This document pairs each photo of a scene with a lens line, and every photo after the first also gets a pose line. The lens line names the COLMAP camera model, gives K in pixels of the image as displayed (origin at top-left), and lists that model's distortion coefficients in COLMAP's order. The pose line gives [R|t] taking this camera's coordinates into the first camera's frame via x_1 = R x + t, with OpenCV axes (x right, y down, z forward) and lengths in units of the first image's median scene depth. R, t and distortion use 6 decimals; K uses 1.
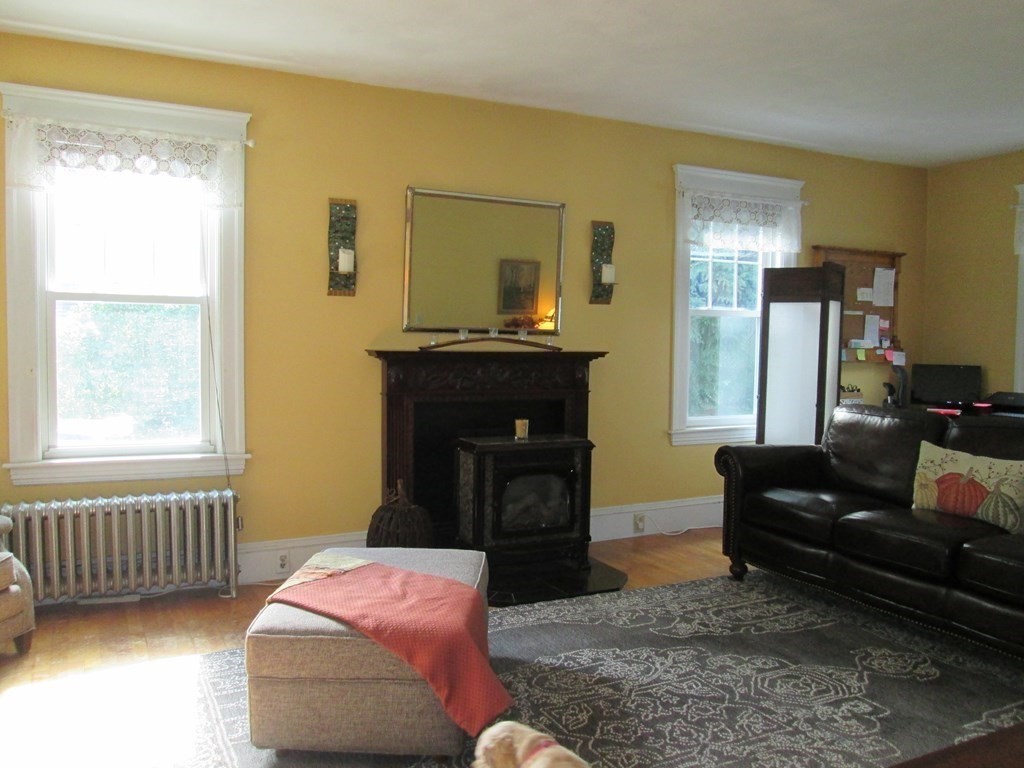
lens RADIAL K [[860.9, 0, 512.0], [0, 860.9, 384.0], [0, 0, 1]] dist [-0.042870, 0.024472]
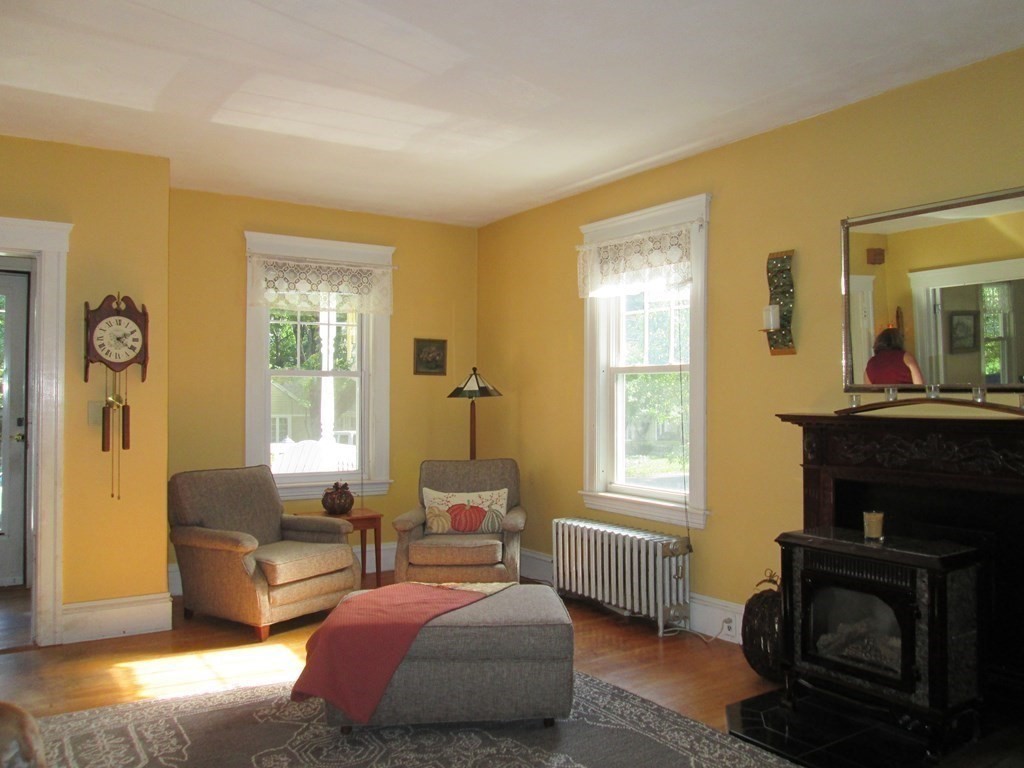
lens RADIAL K [[860.9, 0, 512.0], [0, 860.9, 384.0], [0, 0, 1]] dist [-0.042870, 0.024472]
pose [[0.086837, -0.027618, -0.995840, 0.684986], [-0.051087, 0.998177, -0.032137, -0.026377], [0.994912, 0.053665, 0.085268, 0.625174]]
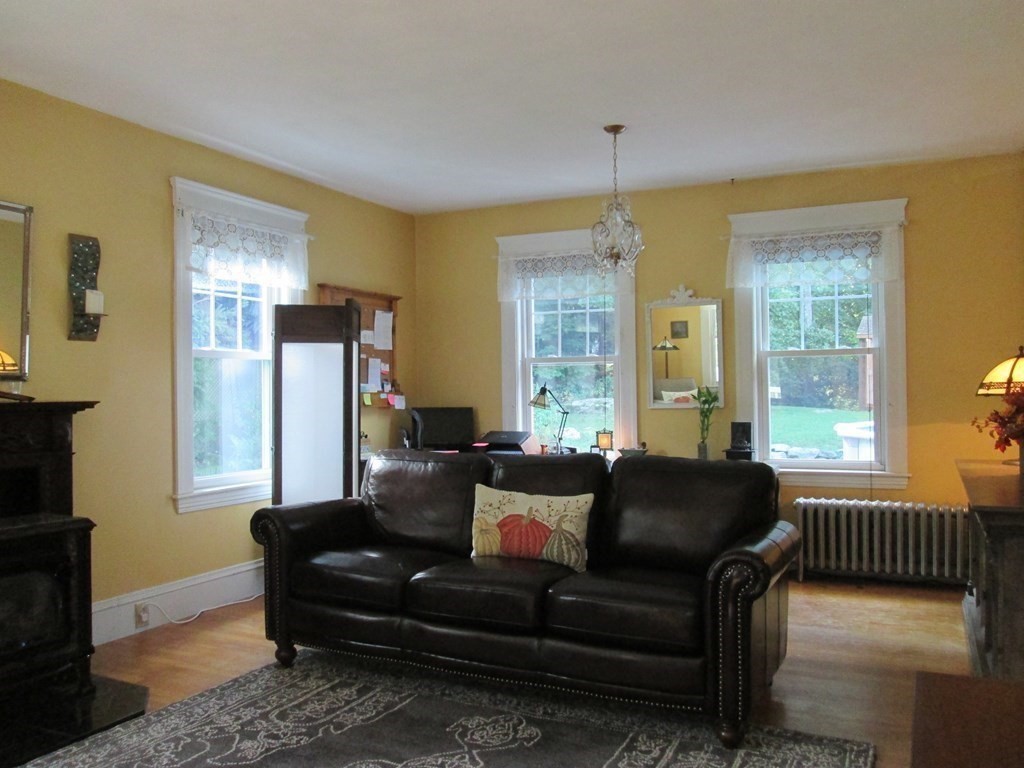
lens RADIAL K [[860.9, 0, 512.0], [0, 860.9, 384.0], [0, 0, 1]] dist [-0.042870, 0.024472]
pose [[0.799605, -0.011342, 0.600419, -0.059505], [0.047436, 0.997890, -0.044323, -0.000789], [-0.598650, 0.063922, 0.798456, 0.176407]]
